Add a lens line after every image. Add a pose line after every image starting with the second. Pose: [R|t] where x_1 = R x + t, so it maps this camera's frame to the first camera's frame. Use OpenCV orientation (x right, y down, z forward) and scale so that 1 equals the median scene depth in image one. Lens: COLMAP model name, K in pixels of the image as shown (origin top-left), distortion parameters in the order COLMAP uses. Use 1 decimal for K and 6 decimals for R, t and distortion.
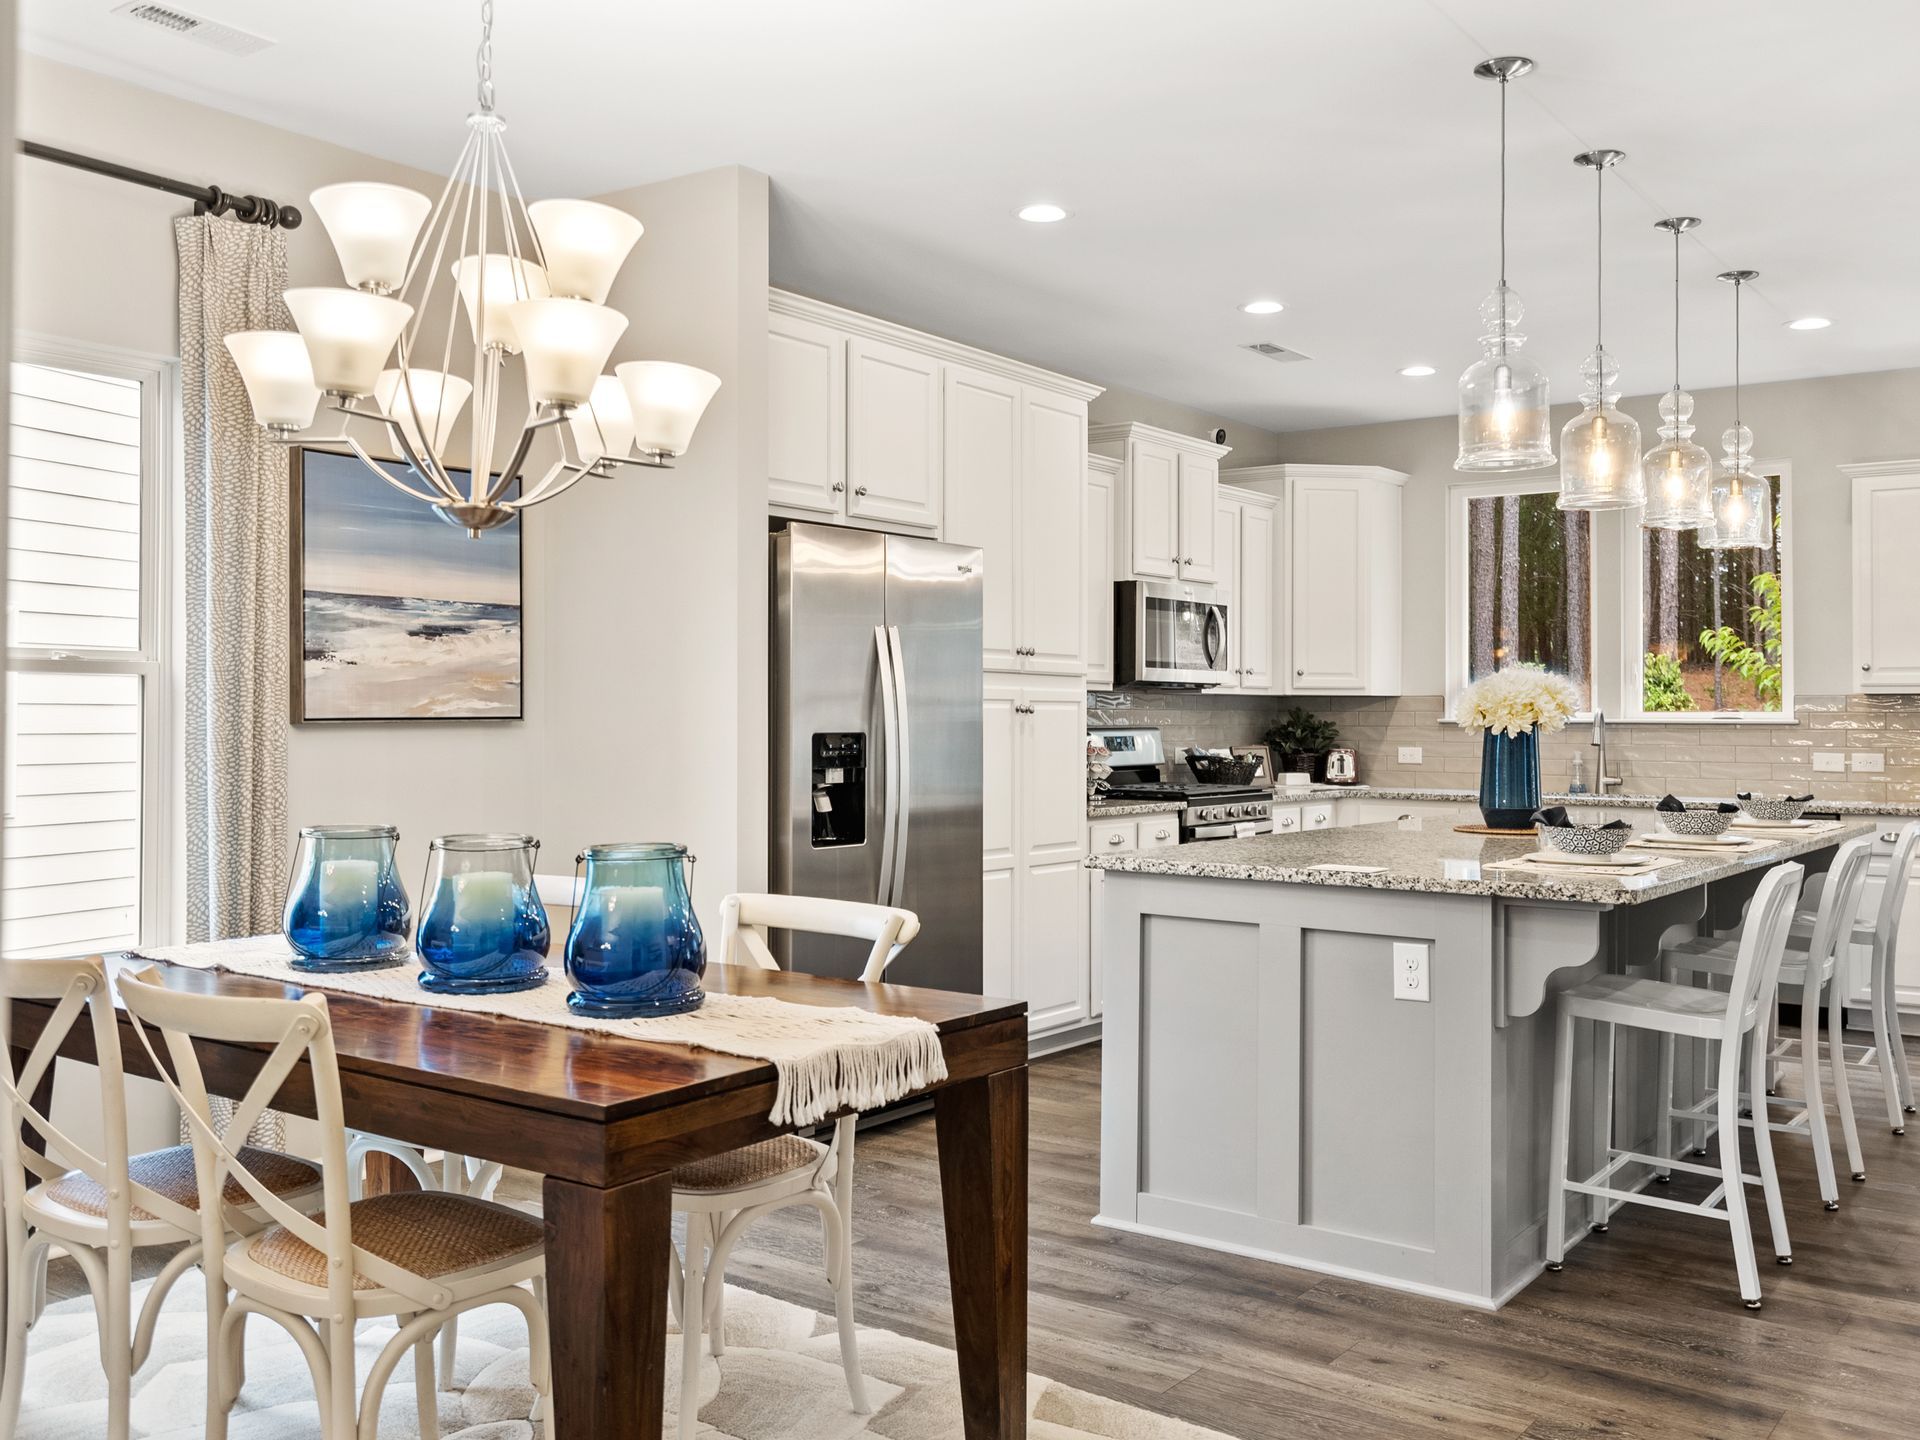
lens RADIAL K [[1722.8, 0, 968.1], [0, 1722.8, 691.1], [0, 0, 1]] dist [0.014297, -0.016096]
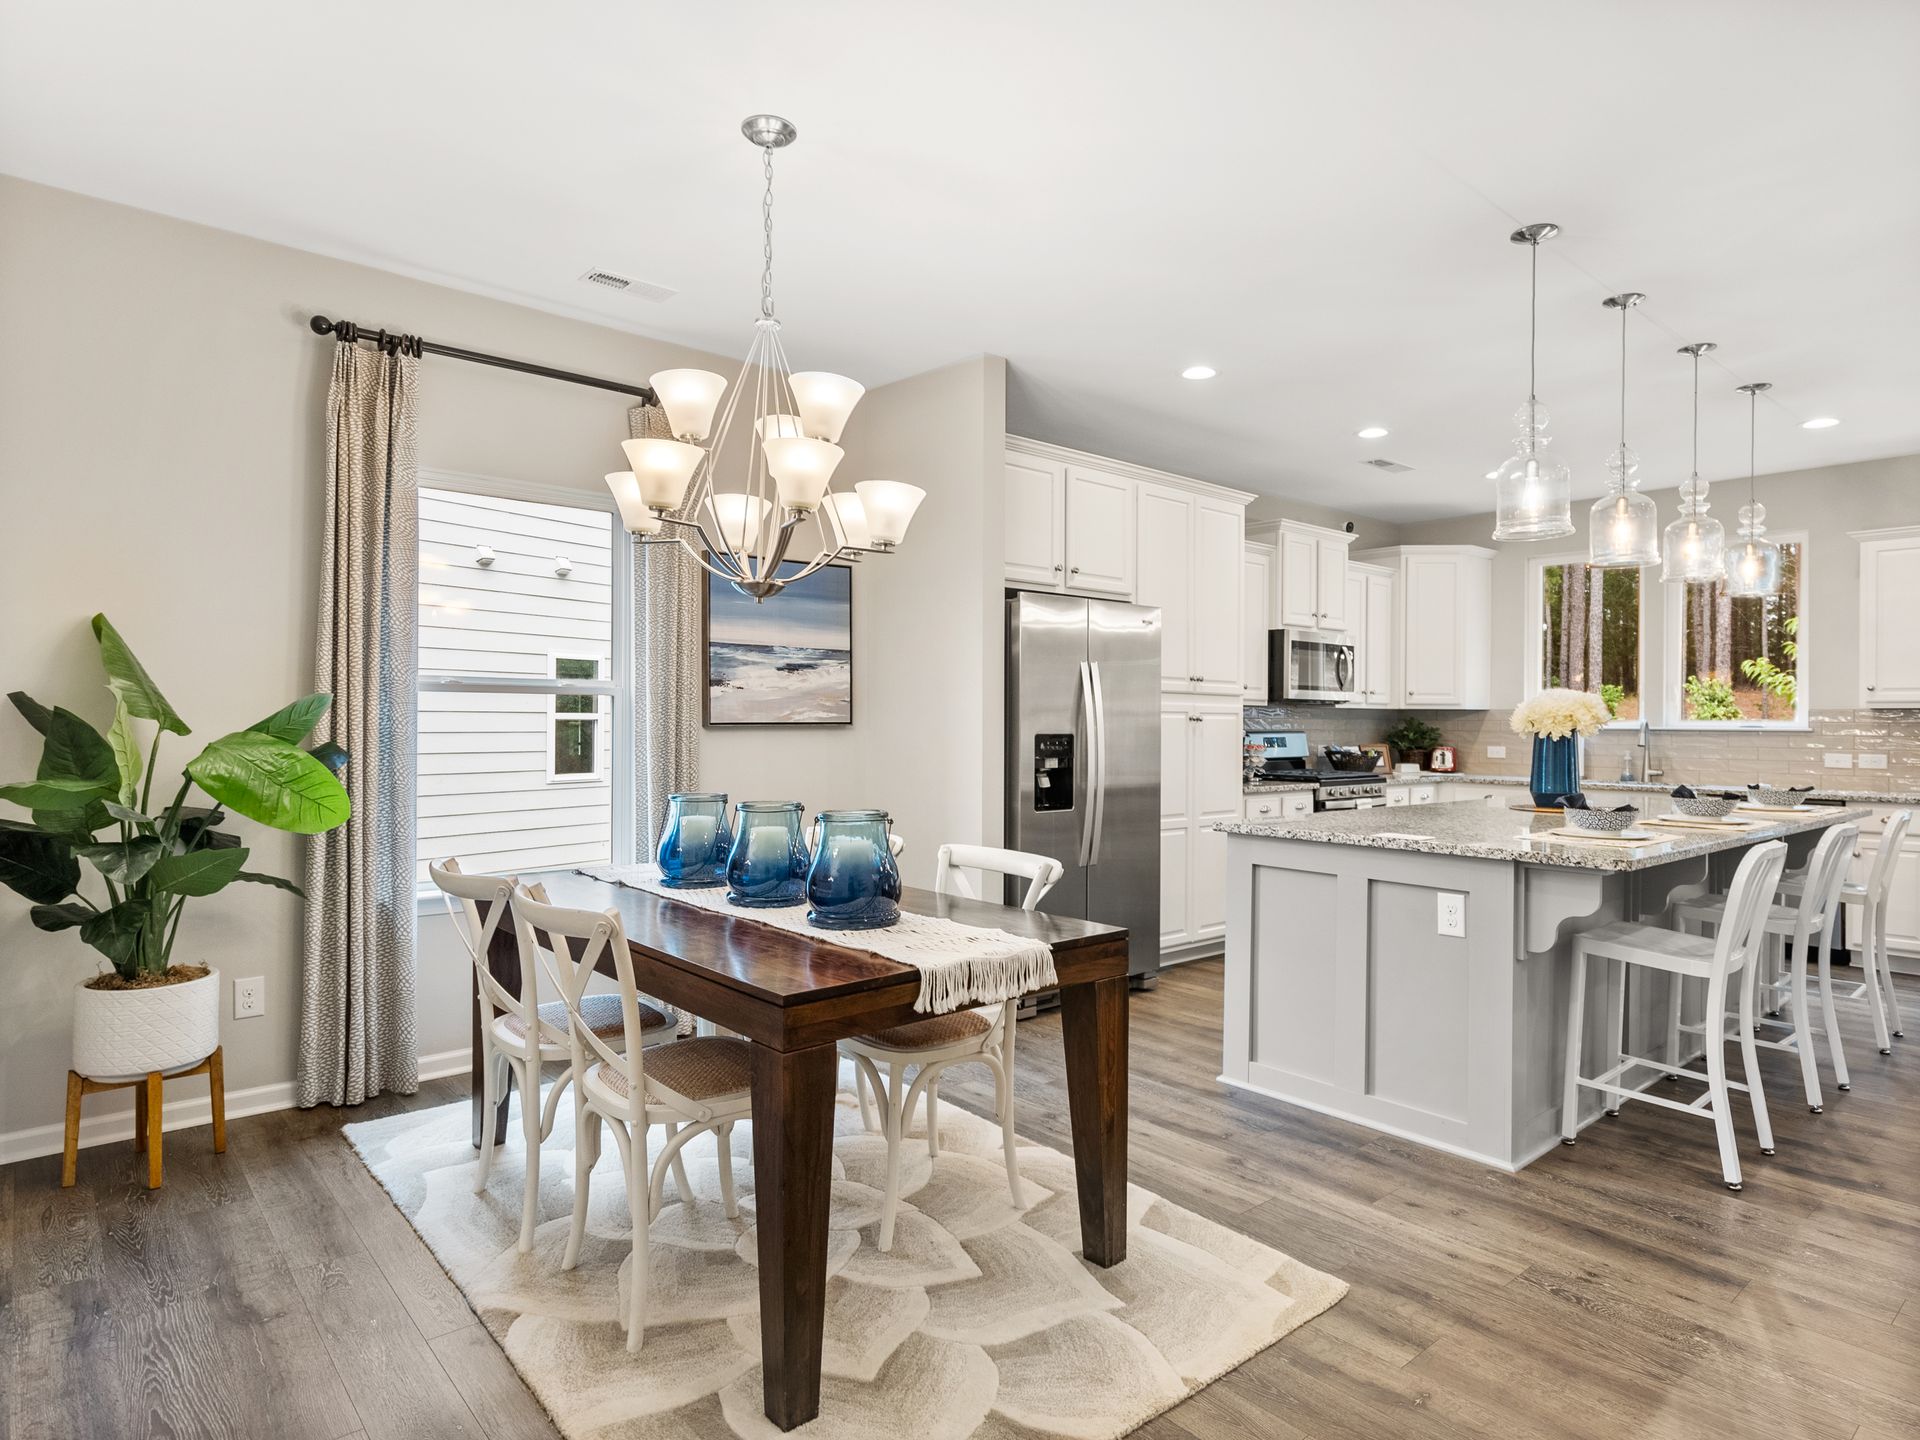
lens RADIAL K [[1100.7, 0, 964.9], [0, 1100.7, 720.8], [0, 0, 1]] dist [0.003200, 0.001378]
pose [[0.975336, 0.003176, -0.220702, 0.063296], [-0.000221, 0.999910, 0.013410, 0.000161], [0.220724, -0.013031, 0.975249, 0.067343]]
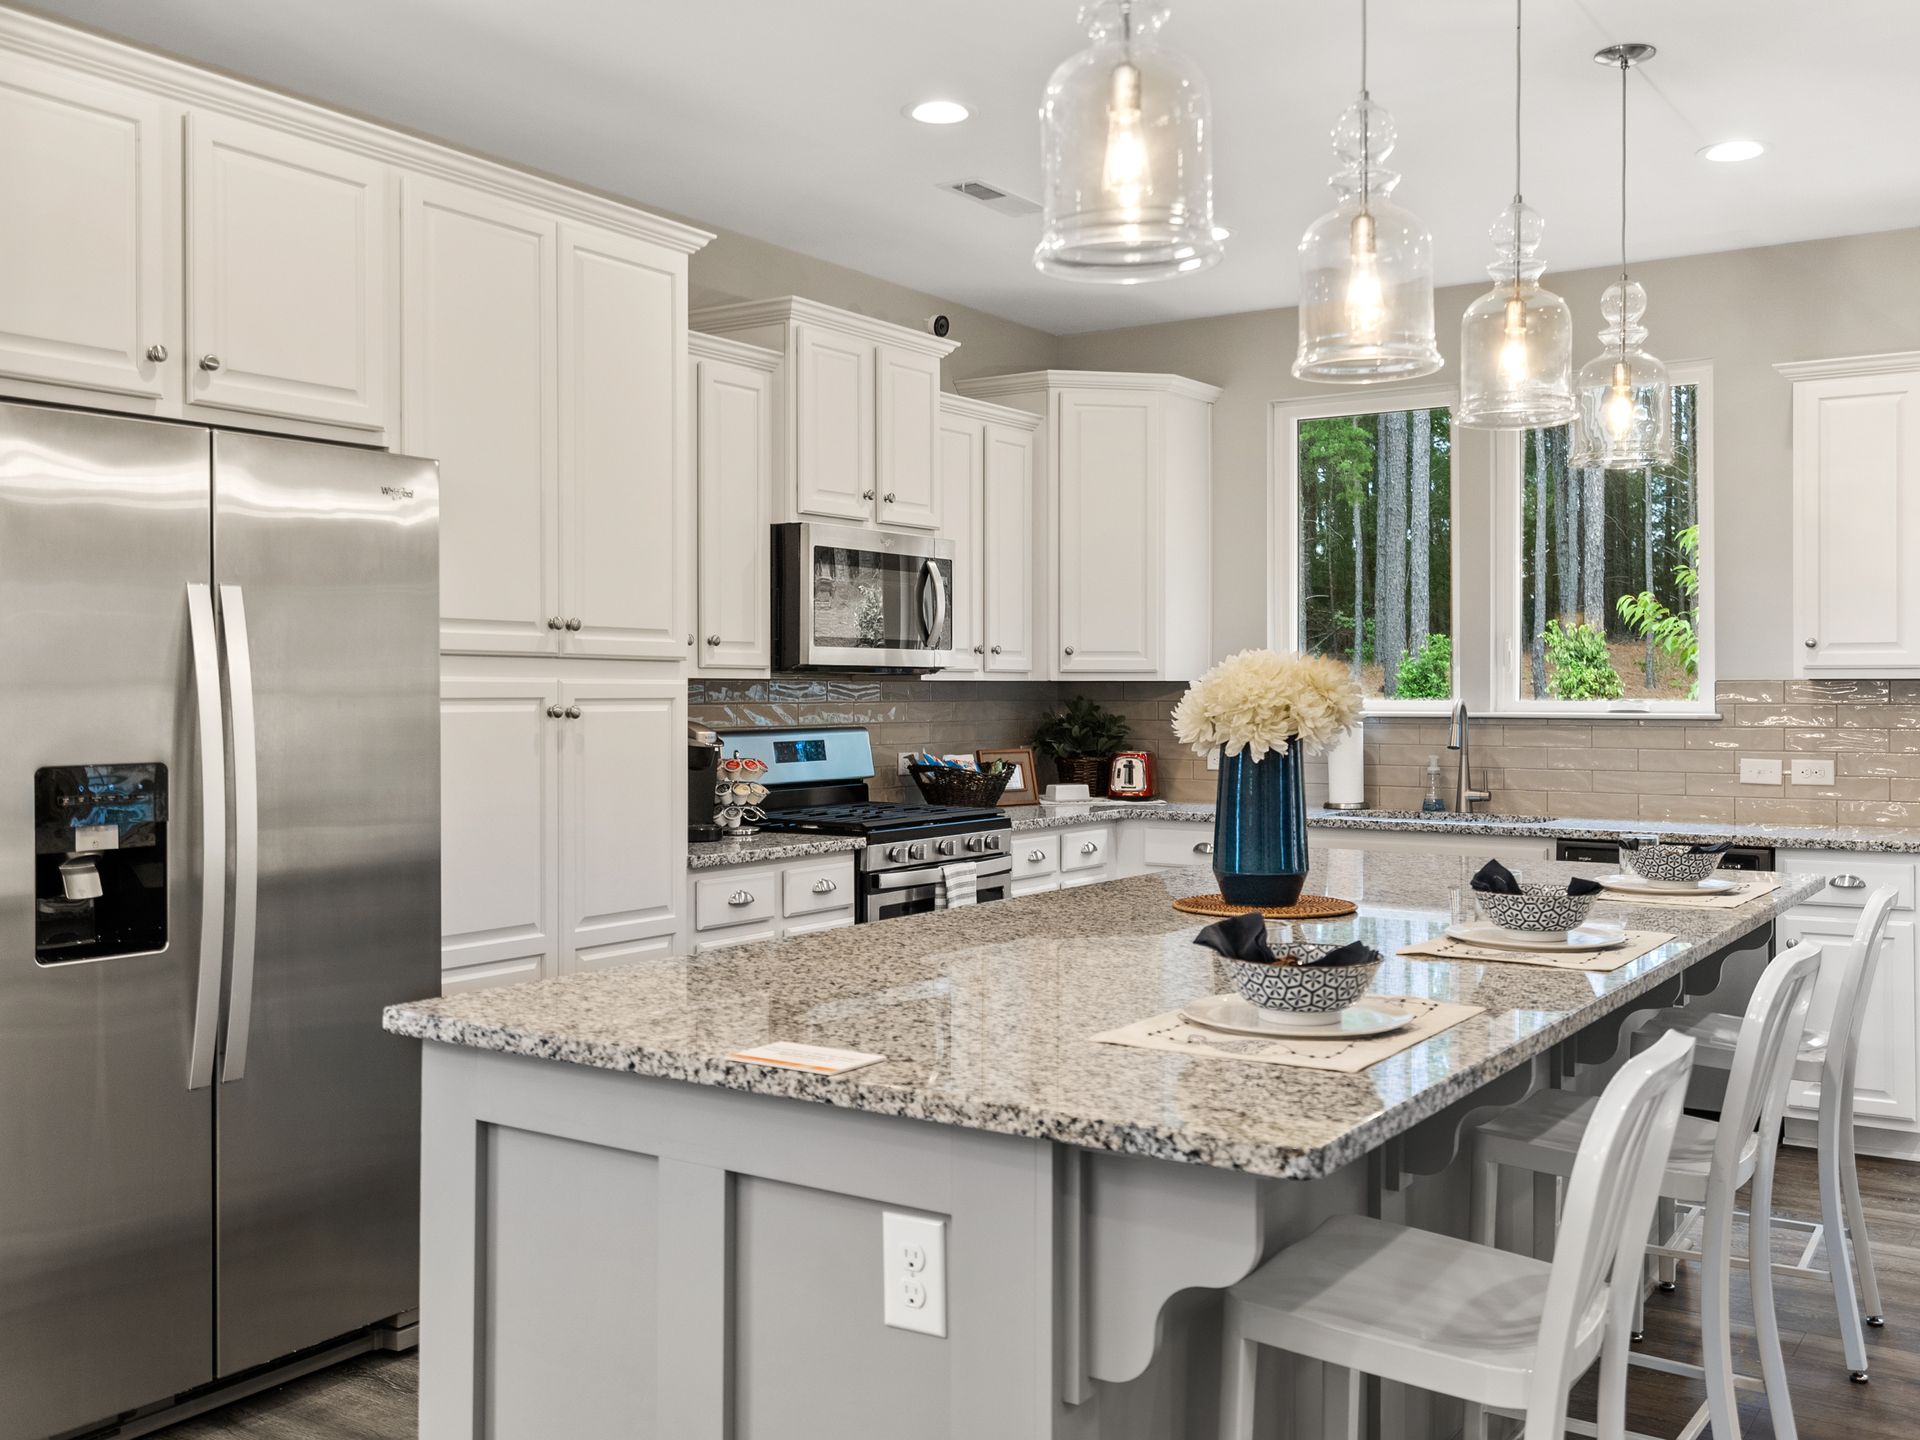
lens RADIAL K [[1801.8, 0, 964.0], [0, 1801.8, 694.4], [0, 0, 1]] dist [0.001101, 0.000000]
pose [[0.999140, -0.004127, 0.041269, 0.208536], [0.003431, 0.999851, 0.016911, -0.009704], [-0.041332, -0.016755, 0.999005, 0.404708]]
